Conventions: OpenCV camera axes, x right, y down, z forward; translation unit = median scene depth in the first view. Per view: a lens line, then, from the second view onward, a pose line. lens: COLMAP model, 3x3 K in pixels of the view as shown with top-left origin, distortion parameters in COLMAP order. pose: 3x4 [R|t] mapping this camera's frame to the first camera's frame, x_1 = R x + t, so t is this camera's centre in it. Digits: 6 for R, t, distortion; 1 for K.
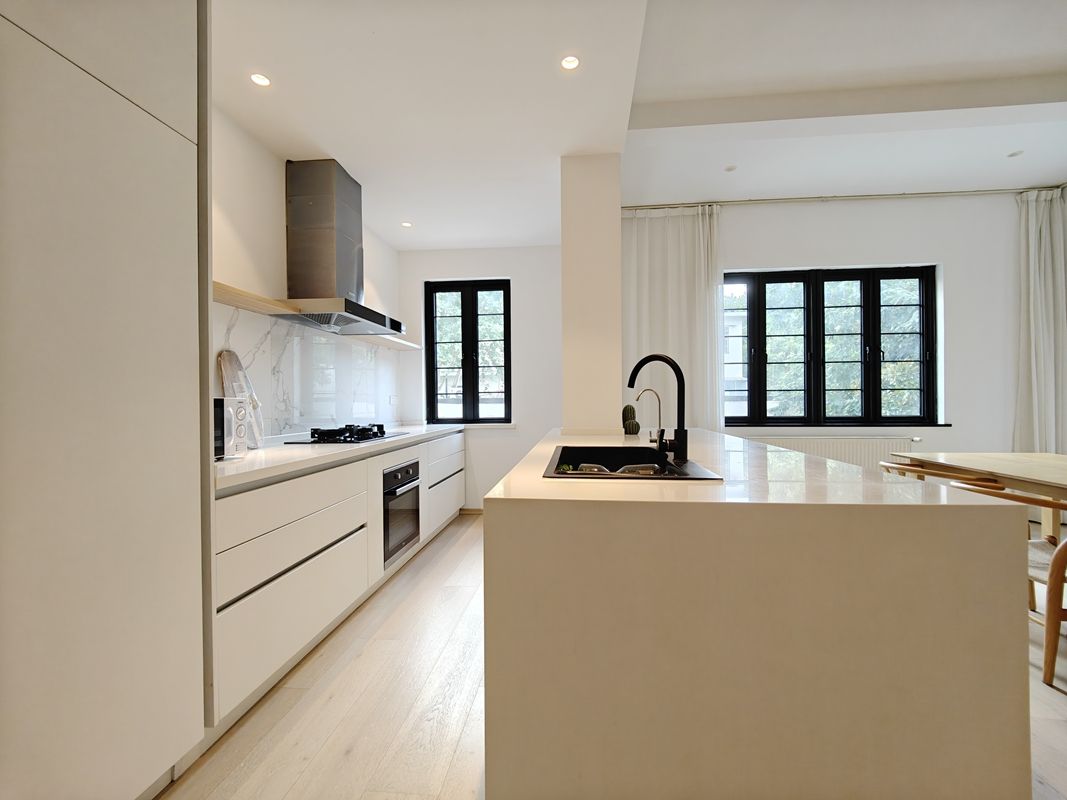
lens RADIAL K [[481.4, 0, 532.0], [0, 481.4, 398.5], [0, 0, 1]] dist [0.009064, -0.010698]
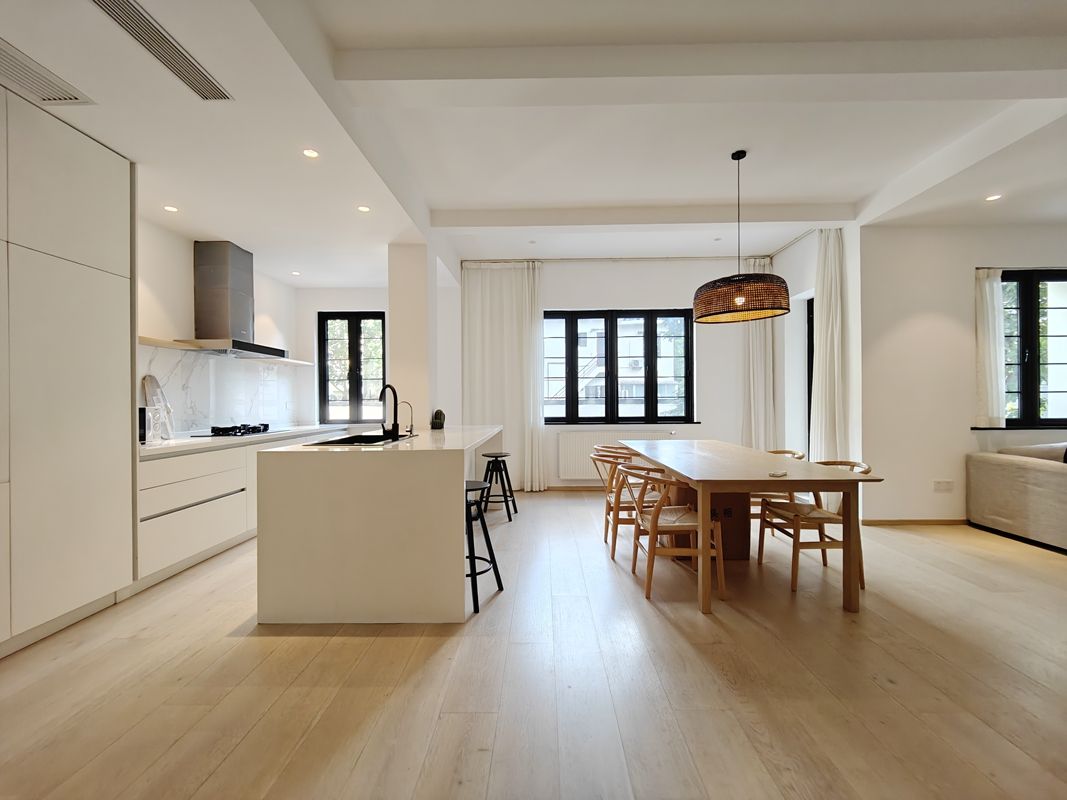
lens RADIAL K [[481.4, 0, 532.0], [0, 481.4, 398.5], [0, 0, 1]] dist [0.009064, -0.010698]
pose [[0.995387, 0.000253, 0.095942, 0.356201], [-0.000074, 0.999998, -0.001866, -0.019181], [-0.095942, 0.001850, 0.995385, -0.528410]]
